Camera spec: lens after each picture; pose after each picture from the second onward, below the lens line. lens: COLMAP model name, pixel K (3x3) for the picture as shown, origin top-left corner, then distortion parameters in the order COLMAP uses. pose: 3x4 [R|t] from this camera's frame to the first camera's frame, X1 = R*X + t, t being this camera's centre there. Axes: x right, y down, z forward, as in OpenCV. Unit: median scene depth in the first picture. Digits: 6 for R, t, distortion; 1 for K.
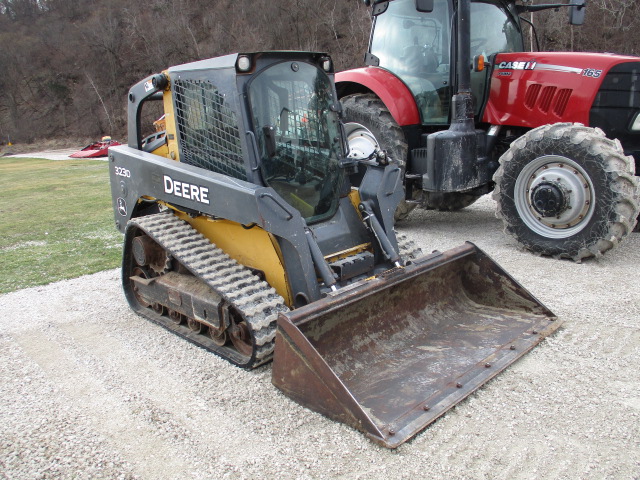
lens RADIAL K [[546.8, 0, 320.0], [0, 546.8, 240.0], [0, 0, 1]] dist [-0.073510, 0.000111]
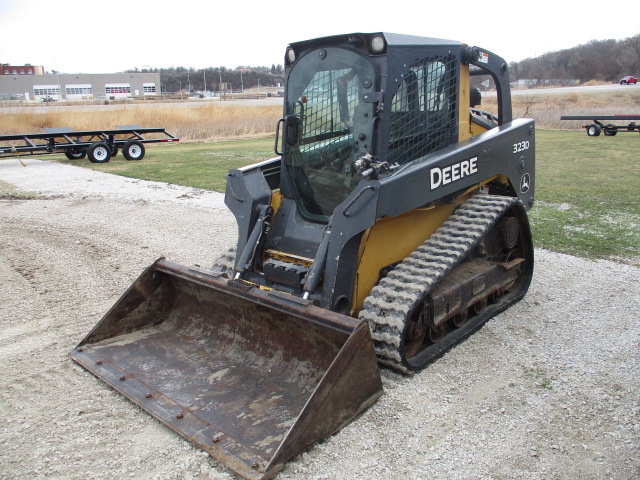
lens RADIAL K [[546.8, 0, 320.0], [0, 546.8, 240.0], [0, 0, 1]] dist [-0.073510, 0.000111]
pose [[0.060719, 0.307101, -0.949738, 1.008810], [-0.206338, 0.934803, 0.289080, -0.310121], [0.976595, 0.178414, 0.120127, 1.012438]]
